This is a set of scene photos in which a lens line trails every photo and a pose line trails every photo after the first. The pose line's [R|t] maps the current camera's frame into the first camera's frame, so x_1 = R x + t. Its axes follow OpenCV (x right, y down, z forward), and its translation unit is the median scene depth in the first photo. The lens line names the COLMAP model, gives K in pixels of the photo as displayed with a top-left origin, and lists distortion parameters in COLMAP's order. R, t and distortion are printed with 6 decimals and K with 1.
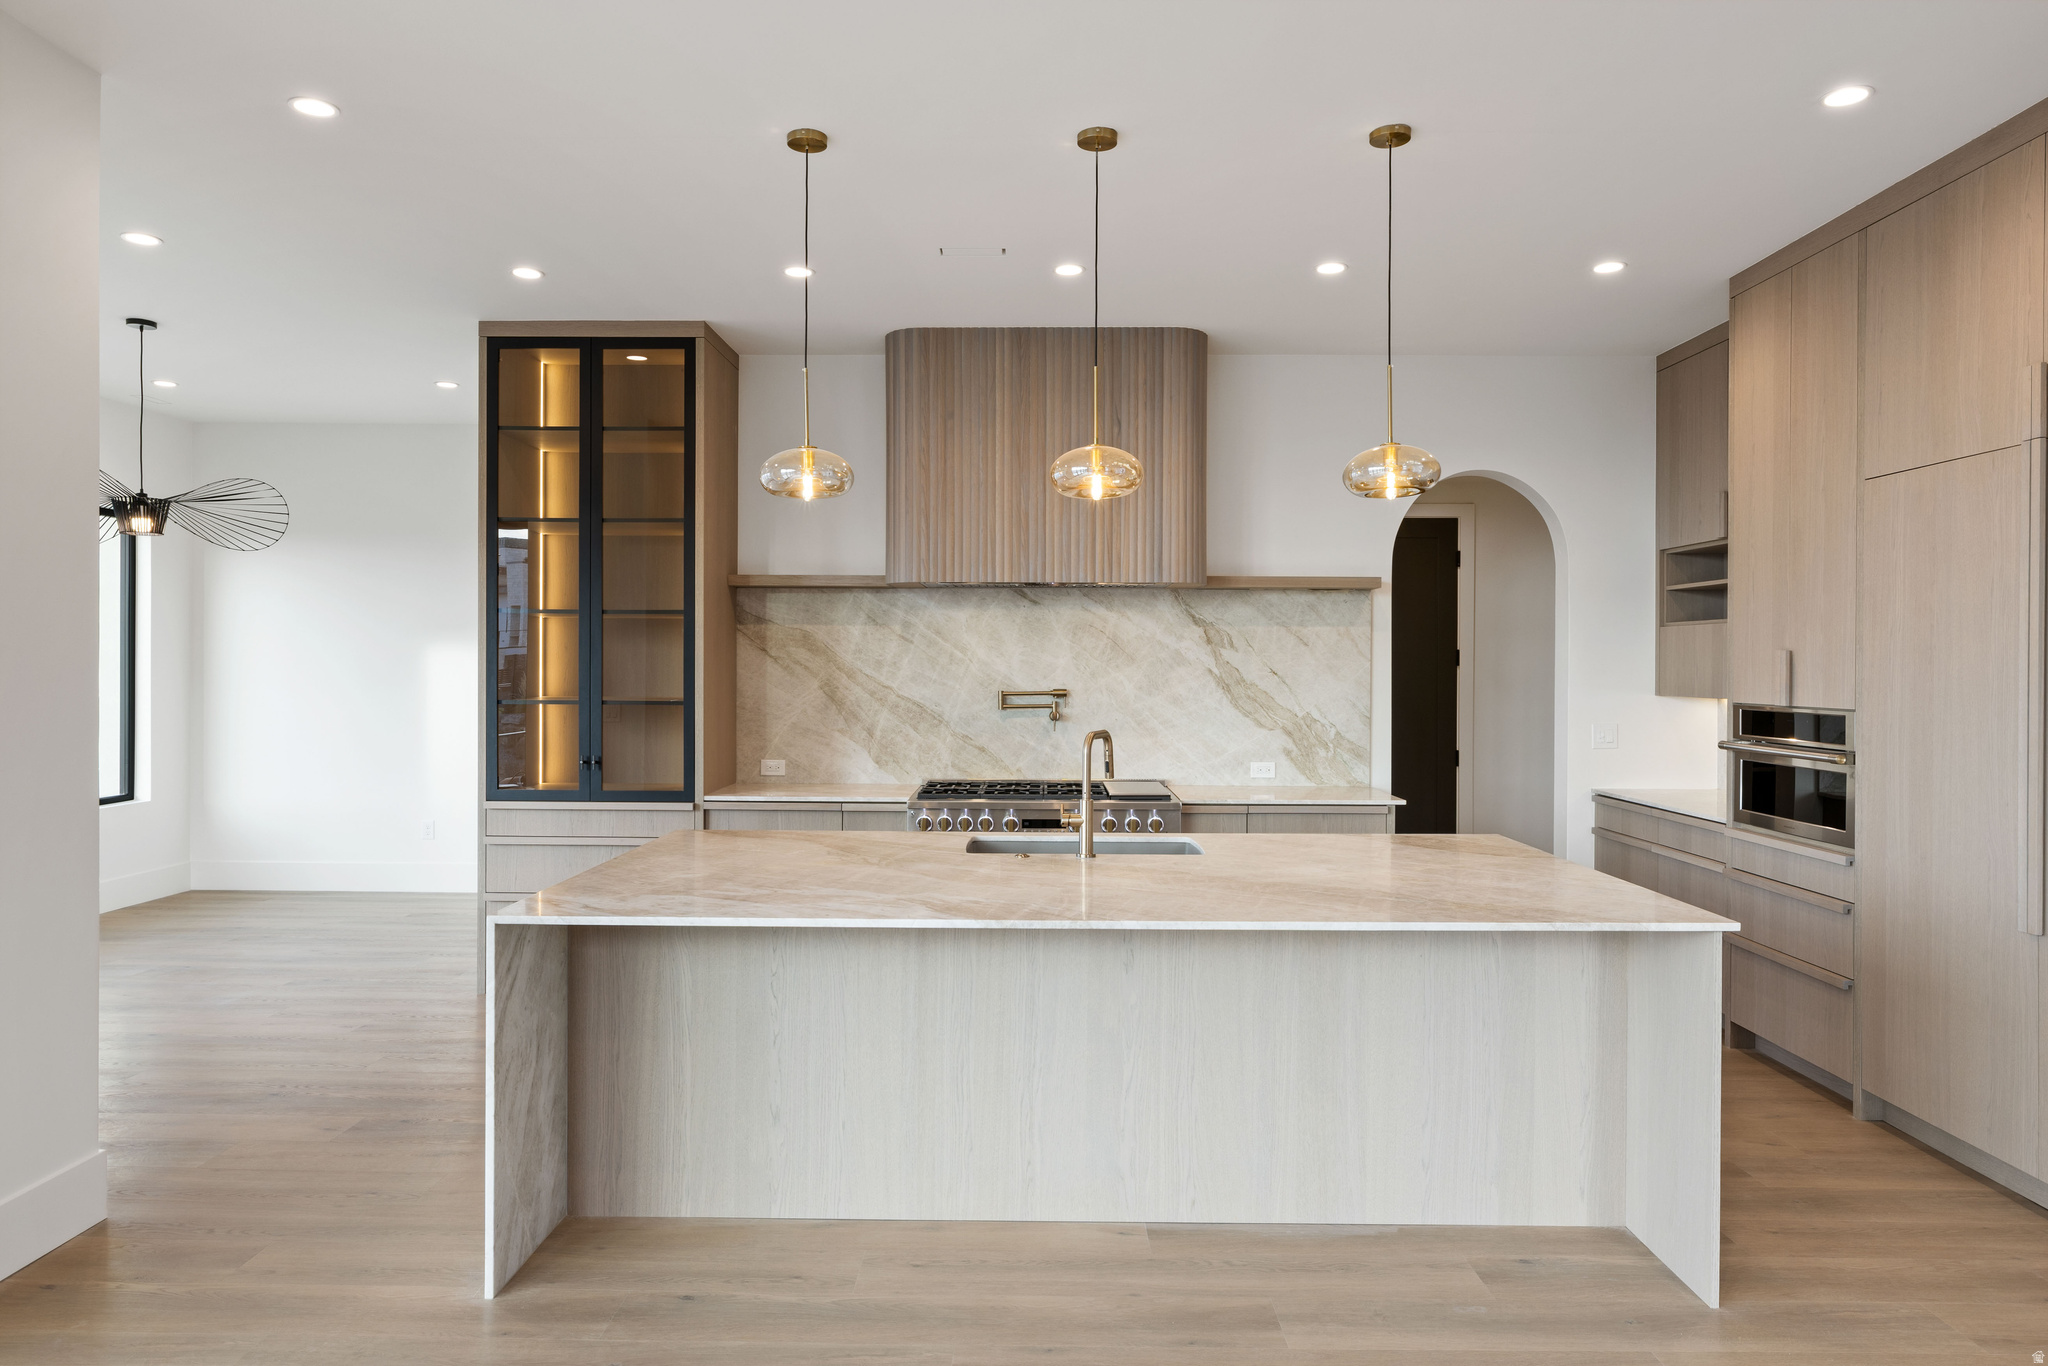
lens RADIAL K [[1260.7, 0, 1023.2], [0, 1260.7, 673.3], [0, 0, 1]] dist [-0.000393, -0.000520]
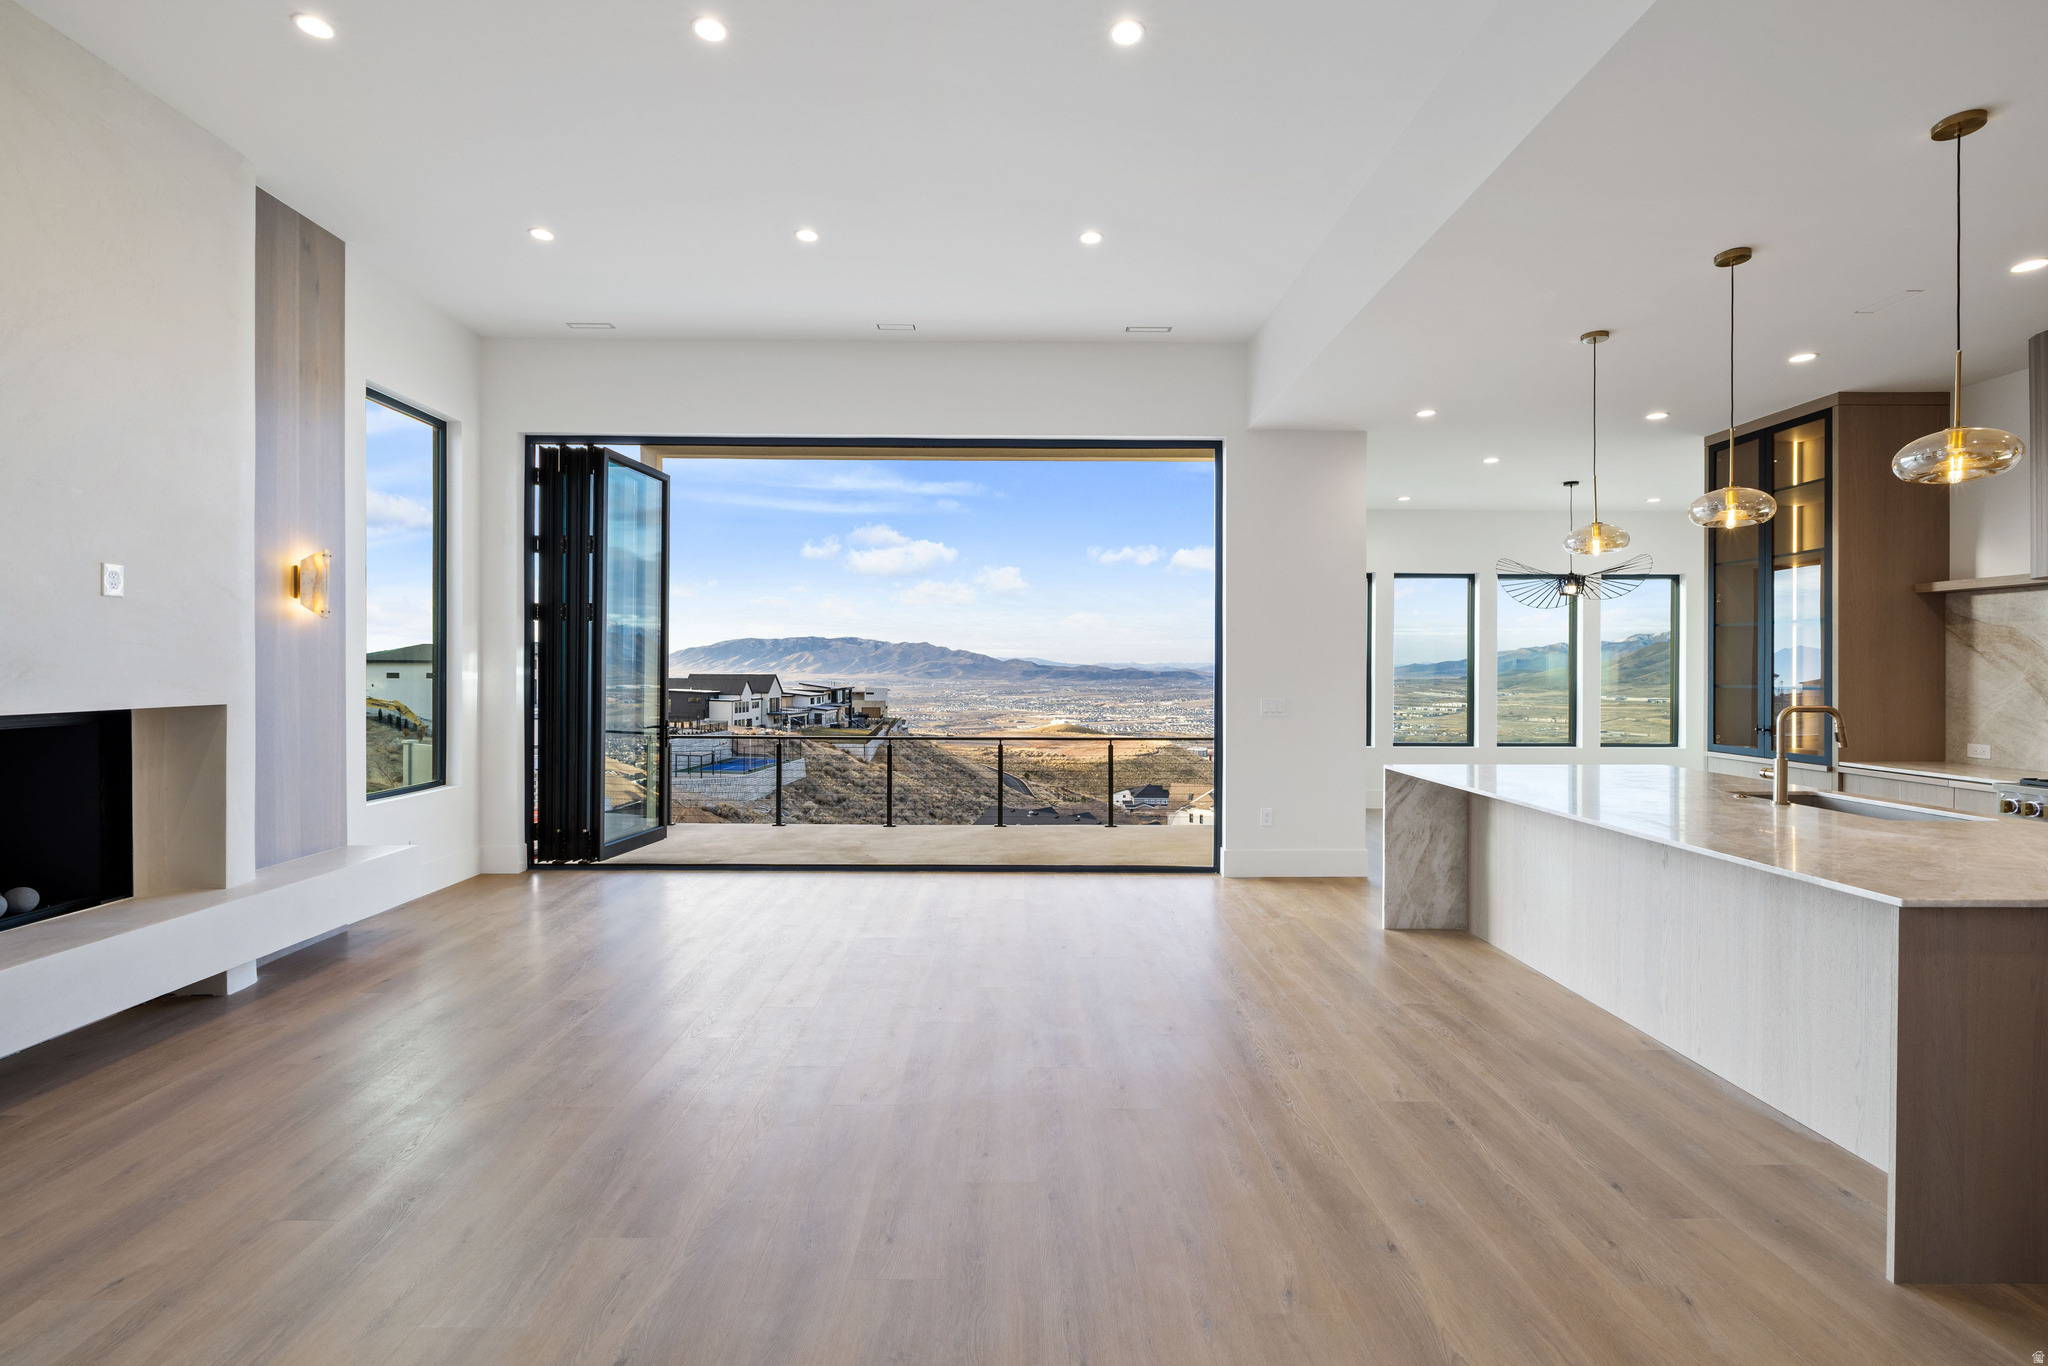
lens RADIAL K [[907.7, 0, 1026.9], [0, 907.7, 671.4], [0, 0, 1]] dist [-0.001412, 0.000149]
pose [[0.025159, -0.001577, -0.999682, 0.584477], [-0.009008, 0.999958, -0.001804, 0.013204], [0.999643, 0.009051, 0.025143, 0.137100]]
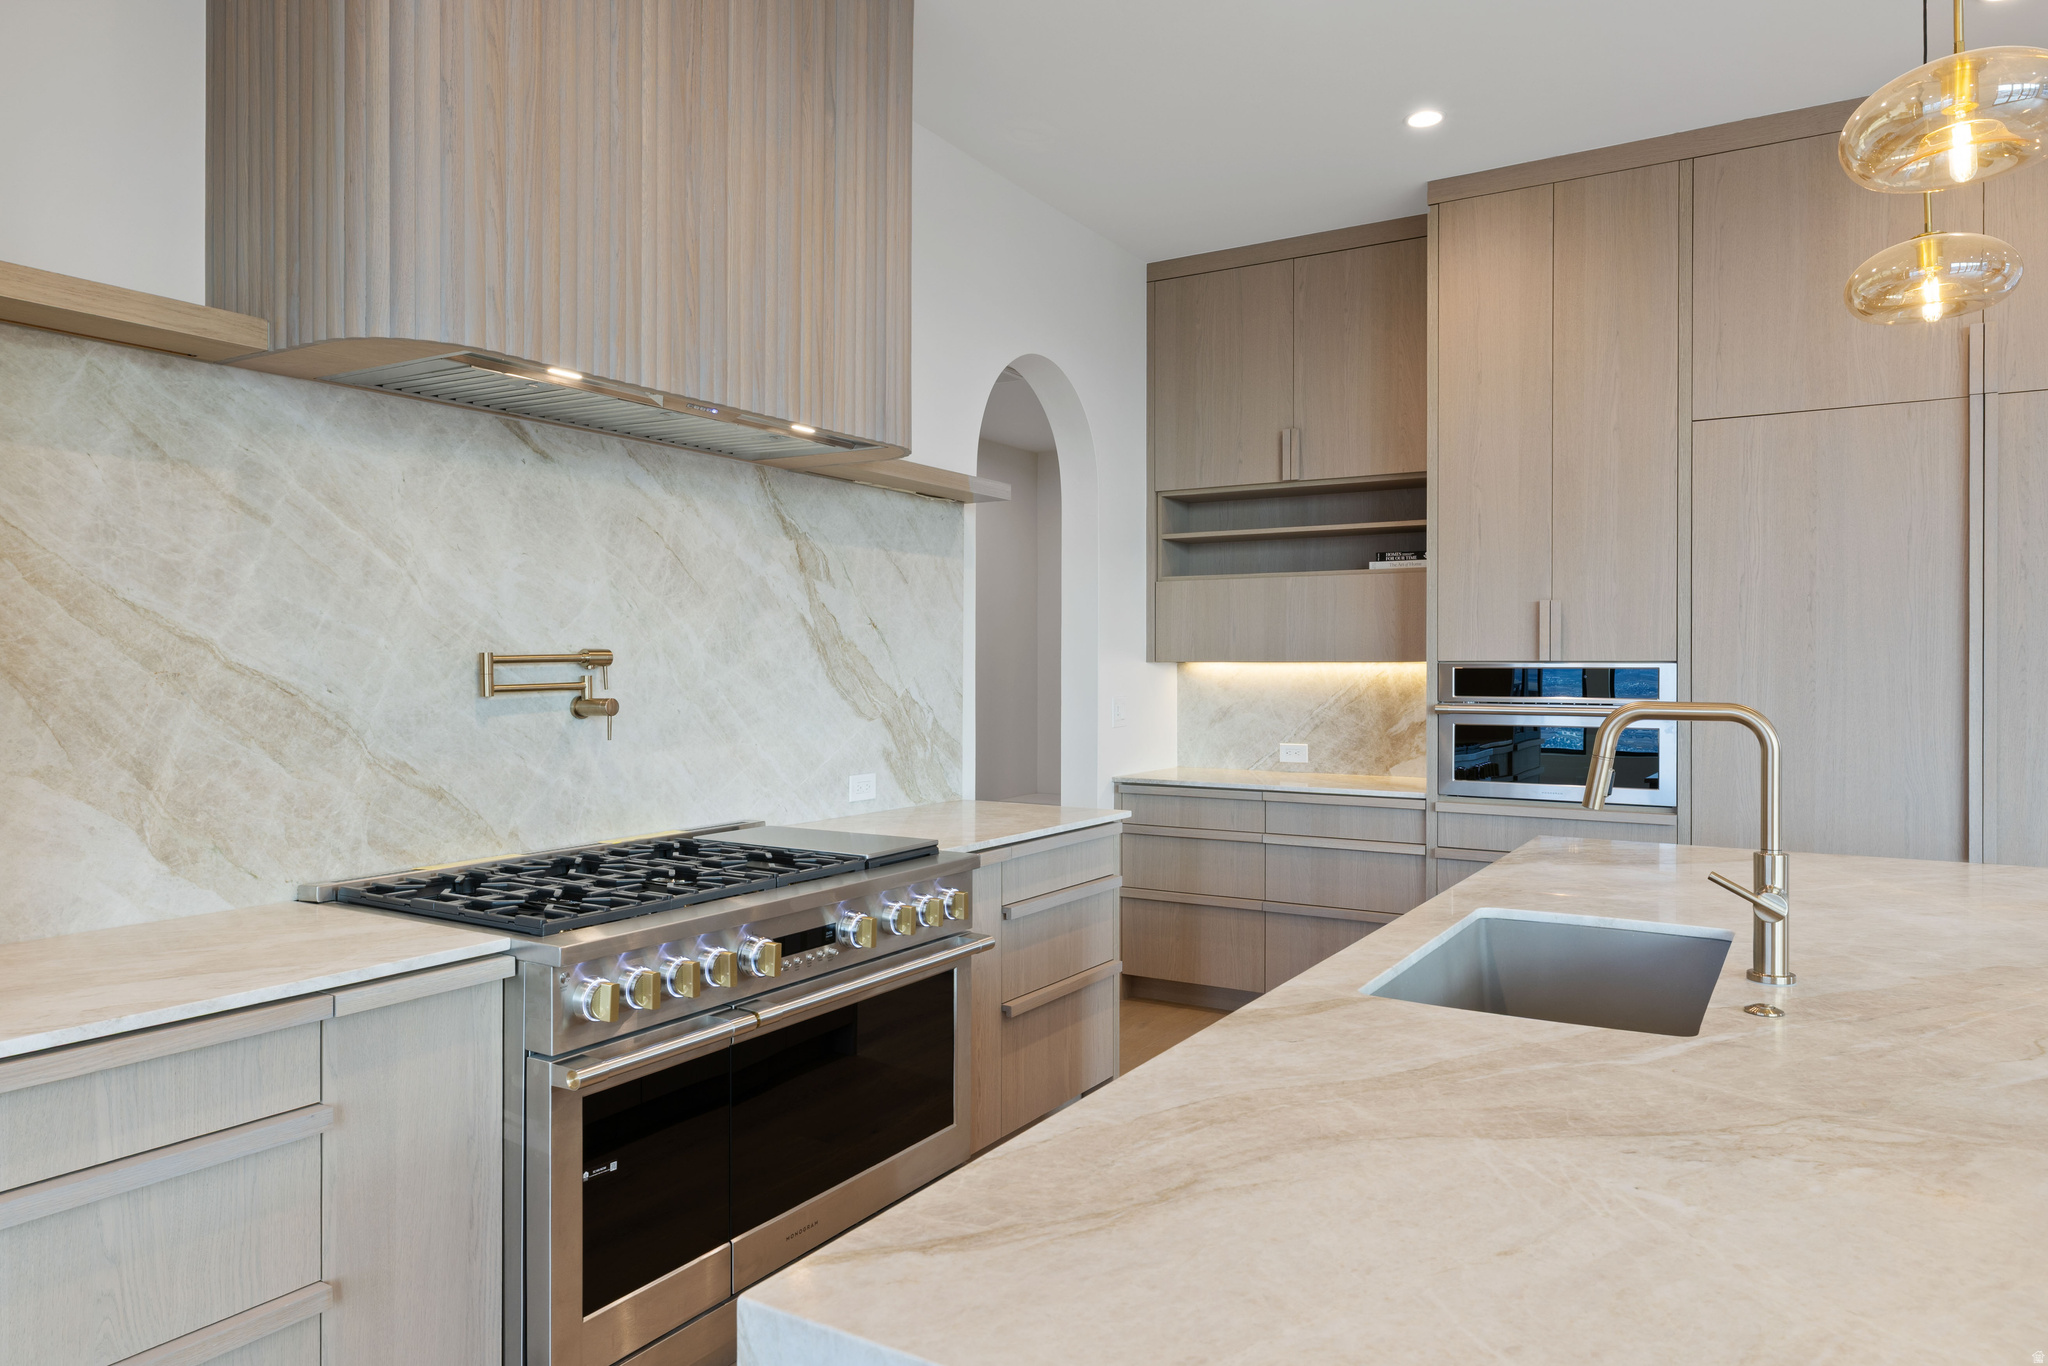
lens RADIAL K [[1313.9, 0, 1018.1], [0, 1313.9, 675.3], [0, 0, 1]] dist [-0.001595, 0.000359]
pose [[0.515784, -0.009736, 0.856663, -0.304522], [0.006571, 0.999951, 0.007408, 0.019464], [-0.856693, 0.001808, 0.515823, 0.614923]]
